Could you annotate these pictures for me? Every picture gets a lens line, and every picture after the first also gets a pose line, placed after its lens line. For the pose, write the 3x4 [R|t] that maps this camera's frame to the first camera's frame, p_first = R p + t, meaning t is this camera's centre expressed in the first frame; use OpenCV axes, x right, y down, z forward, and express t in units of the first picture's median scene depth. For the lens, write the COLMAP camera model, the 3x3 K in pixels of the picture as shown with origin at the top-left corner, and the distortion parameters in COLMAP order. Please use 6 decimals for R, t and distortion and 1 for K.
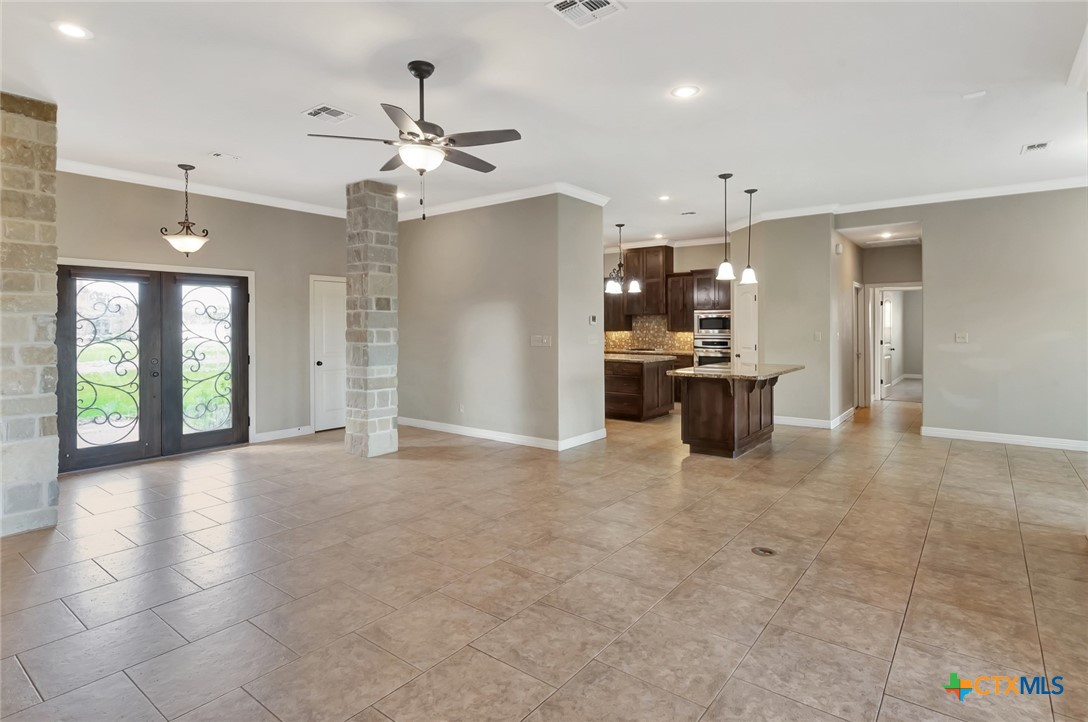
lens RADIAL K [[562.9, 0, 543.4], [0, 562.9, 329.9], [0, 0, 1]] dist [-0.002589, 0.000049]
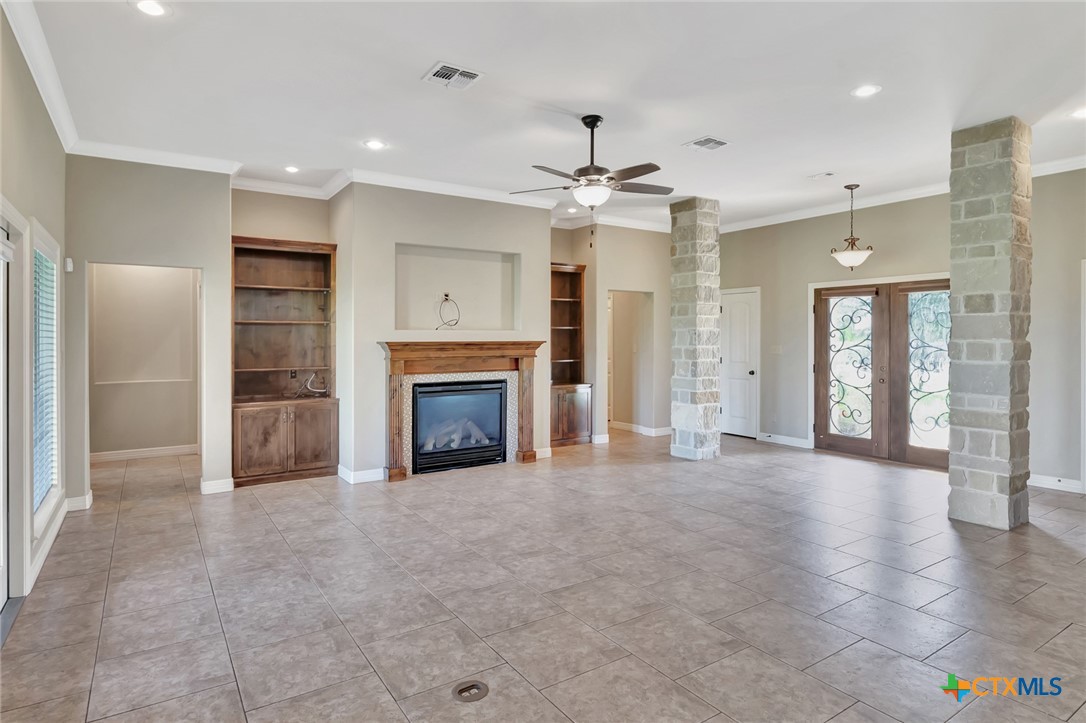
lens RADIAL K [[598.2, 0, 542.5], [0, 598.2, 336.2], [0, 0, 1]] dist [0.001606, -0.000213]
pose [[-0.317241, 0.005132, -0.948331, 1.103132], [-0.001536, 0.999981, 0.005925, -0.019811], [0.948344, 0.003336, -0.317227, 1.405013]]
